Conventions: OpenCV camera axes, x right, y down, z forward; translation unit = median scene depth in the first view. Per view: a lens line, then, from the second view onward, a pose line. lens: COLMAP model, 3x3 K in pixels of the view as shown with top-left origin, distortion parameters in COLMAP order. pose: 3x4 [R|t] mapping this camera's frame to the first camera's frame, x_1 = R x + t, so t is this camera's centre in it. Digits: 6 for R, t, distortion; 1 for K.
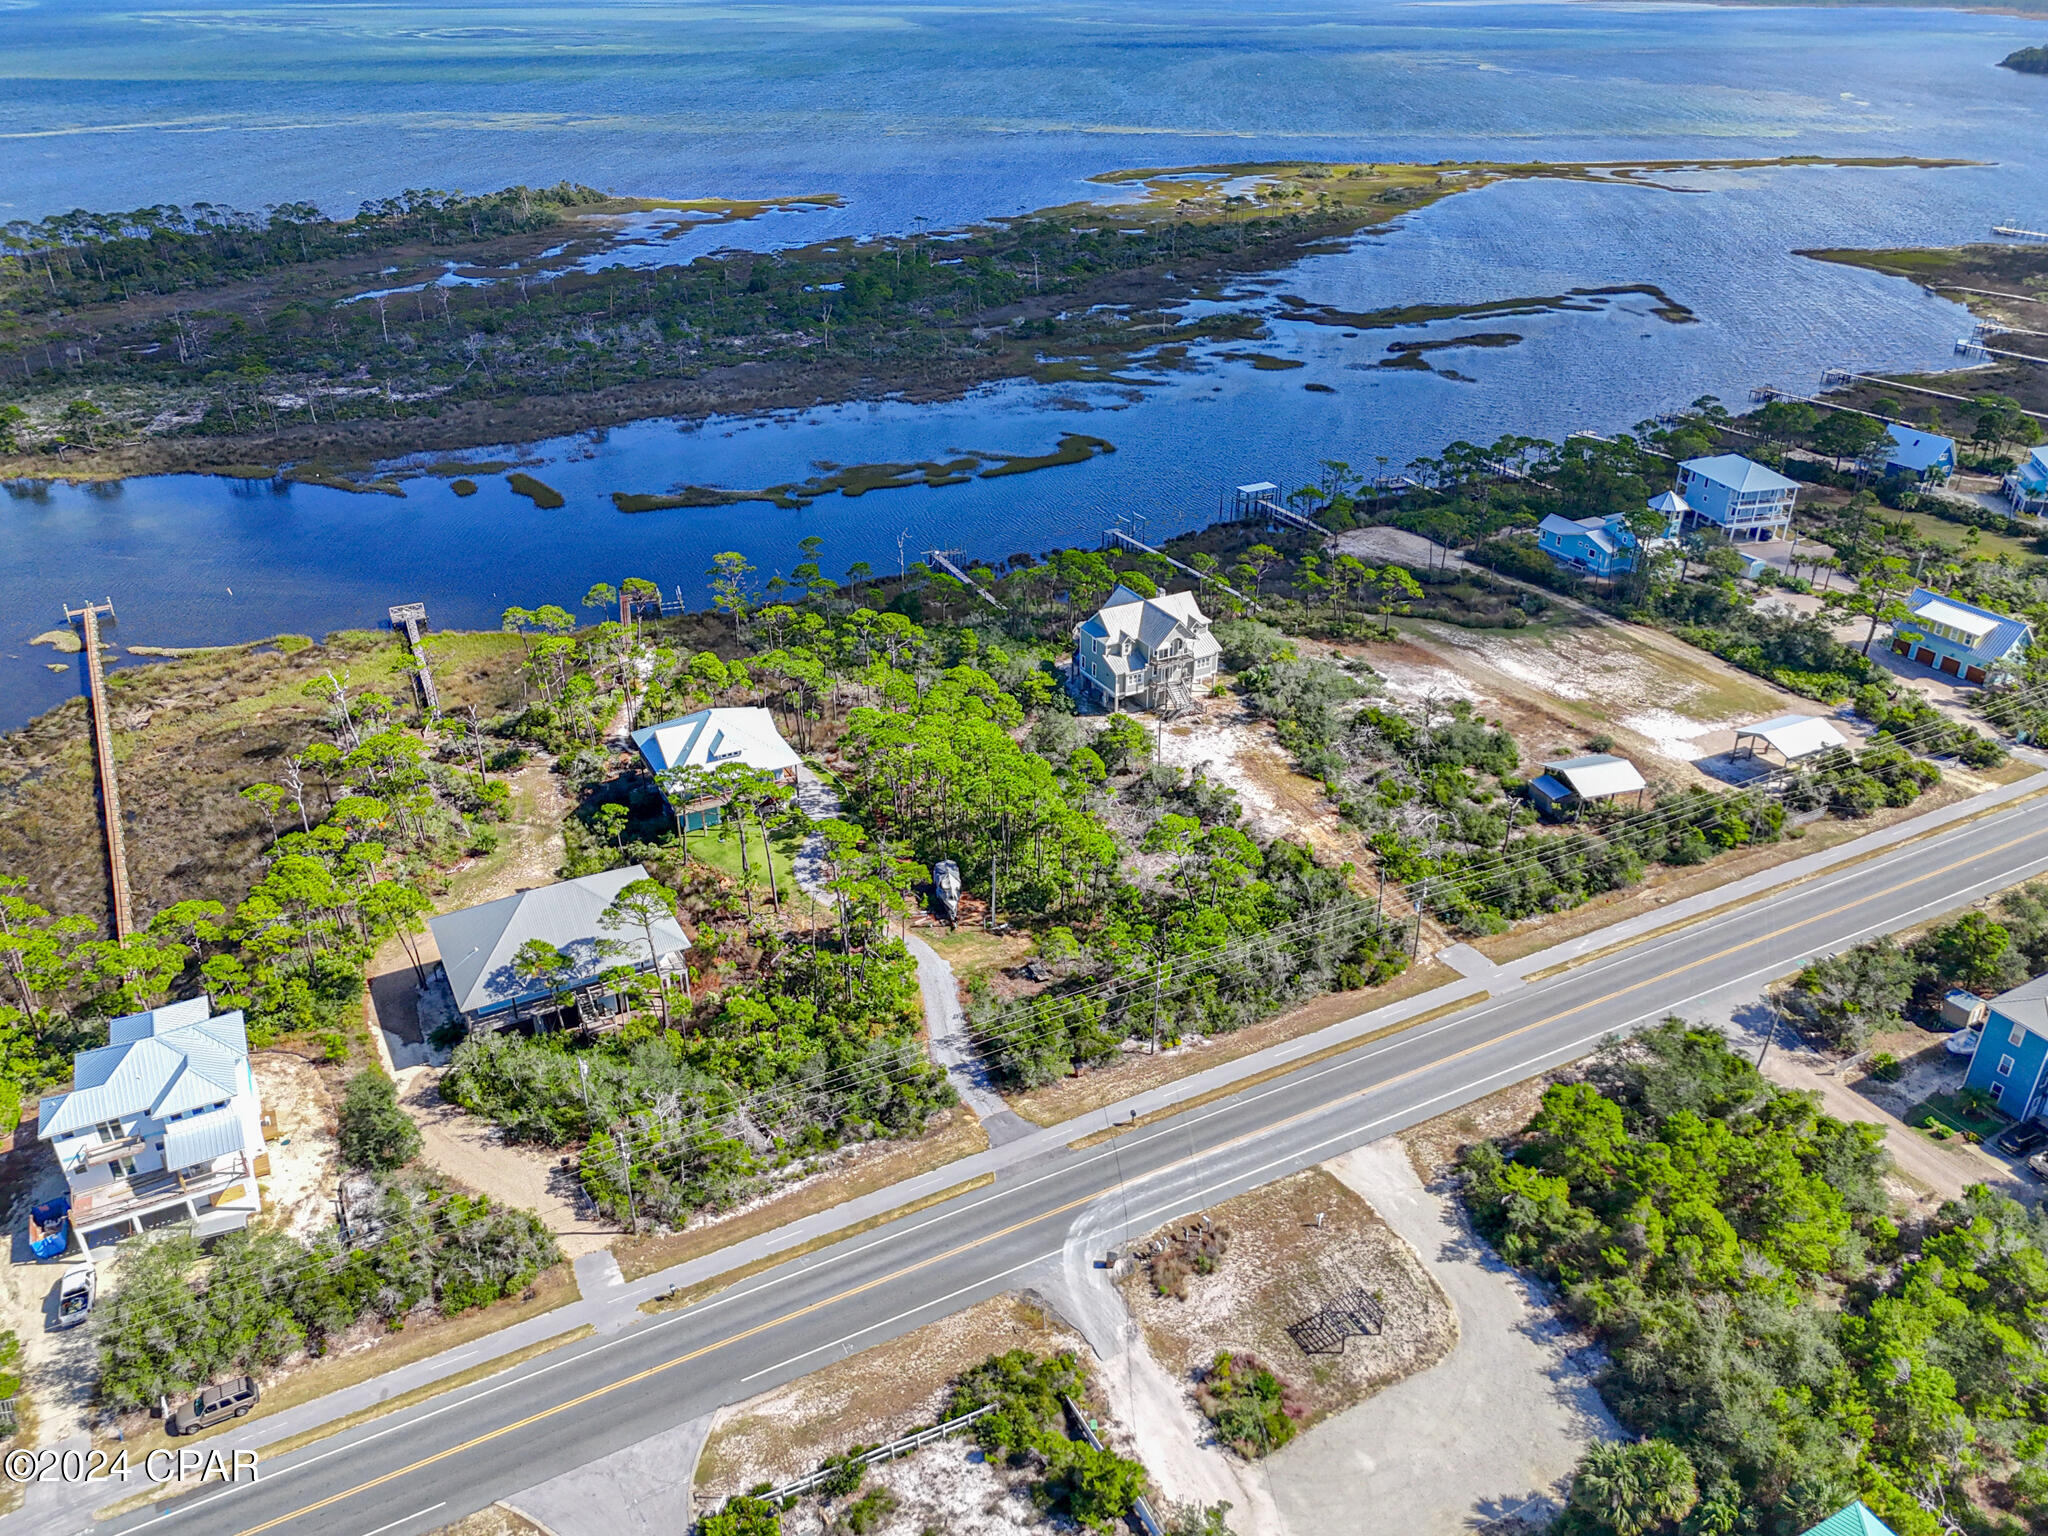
lens RADIAL K [[1525.9, 0, 1013.0], [0, 1525.9, 758.7], [0, 0, 1]] dist [0.039603, -0.027209]
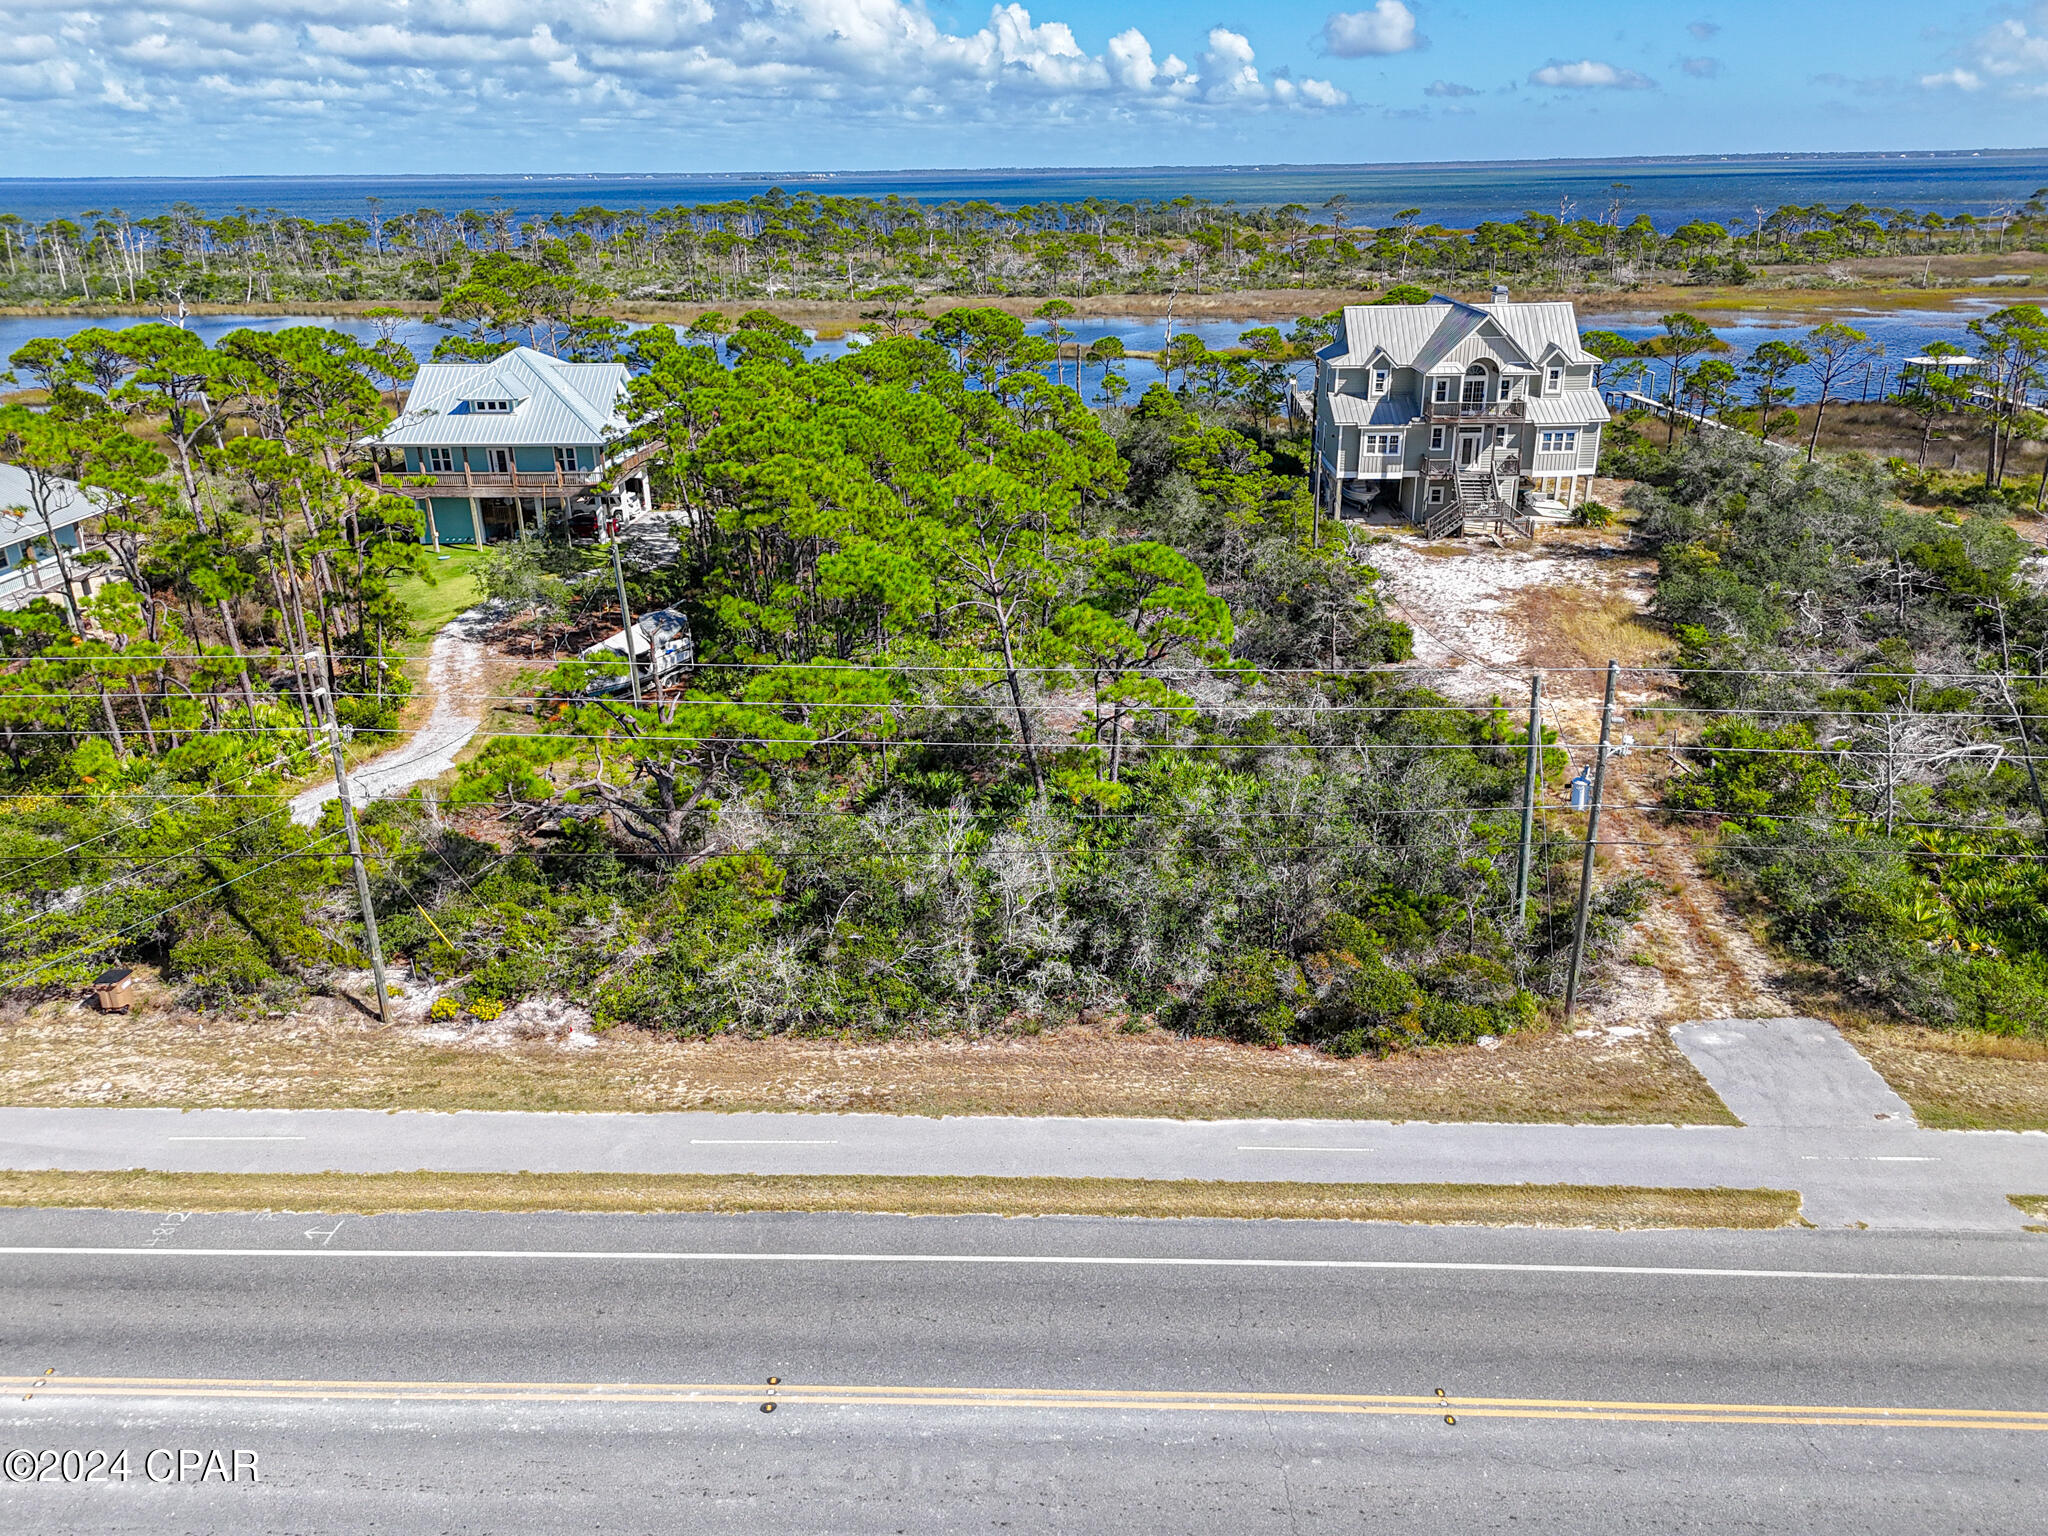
lens RADIAL K [[1525.9, 0, 1025.5], [0, 1525.9, 780.8], [0, 0, 1]] dist [0.039603, -0.027209]
pose [[0.869023, 0.180160, -0.460804, 0.285922], [-0.222748, 0.974086, -0.039239, 0.119403], [0.441794, 0.136743, 0.886634, 0.704544]]
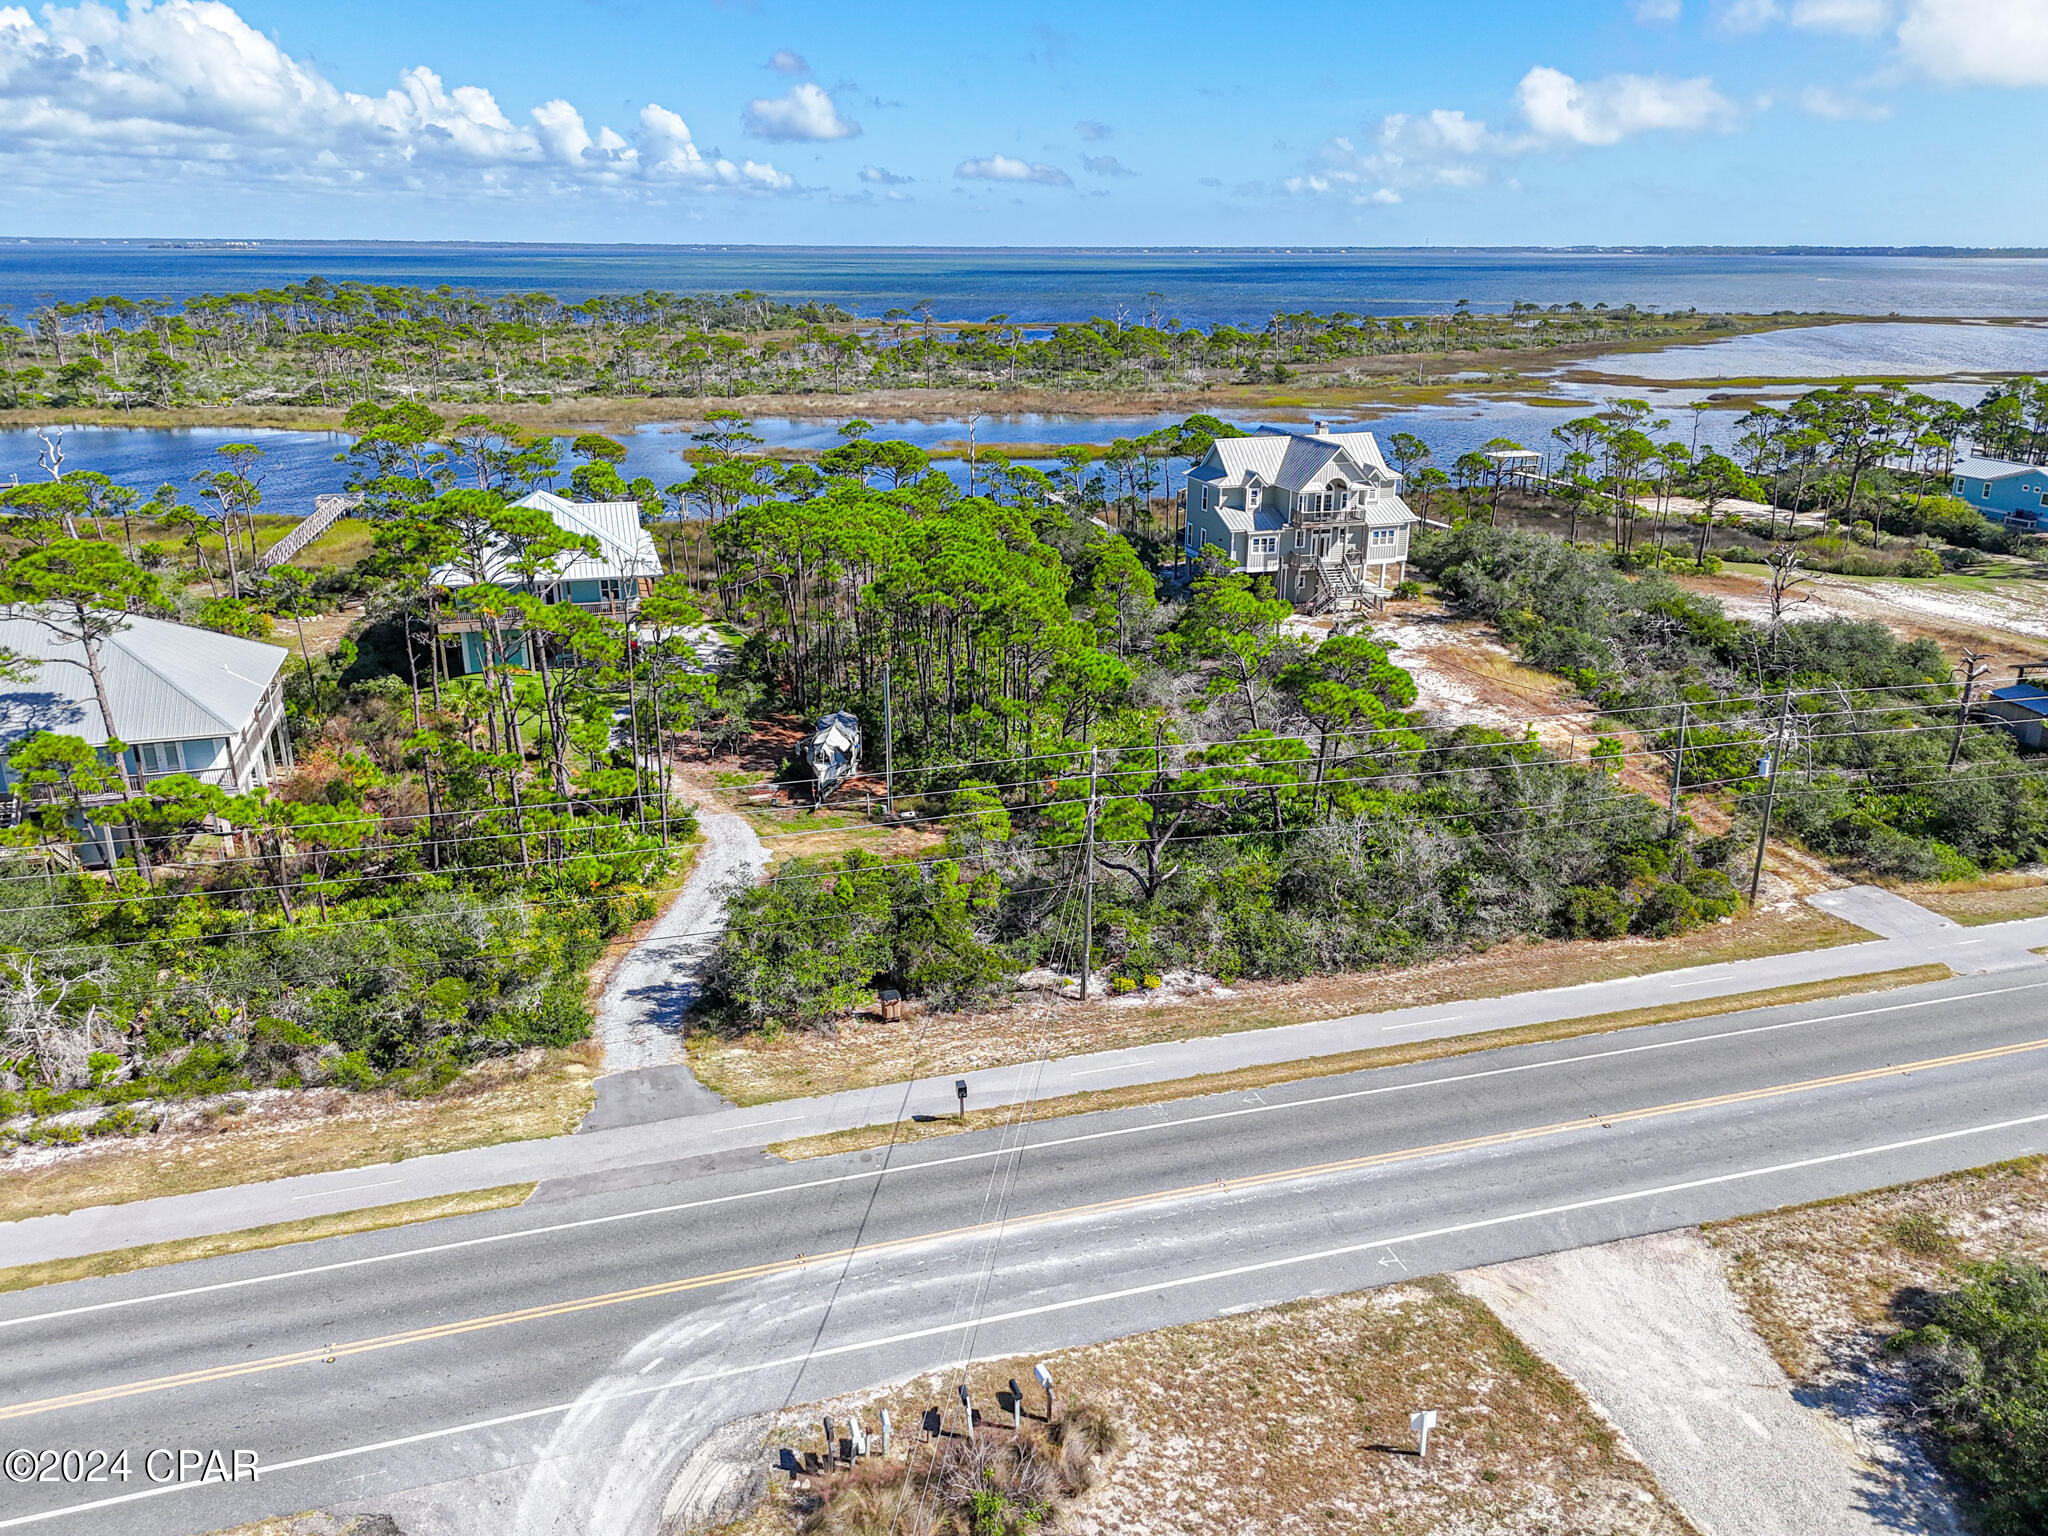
lens RADIAL K [[1525.9, 0, 1026.4], [0, 1525.9, 777.3], [0, 0, 1]] dist [0.039603, -0.027209]
pose [[0.982366, 0.072394, -0.172384, 0.127688], [-0.096526, 0.985996, -0.135997, 0.170837], [0.160125, 0.150238, 0.975597, 0.517507]]
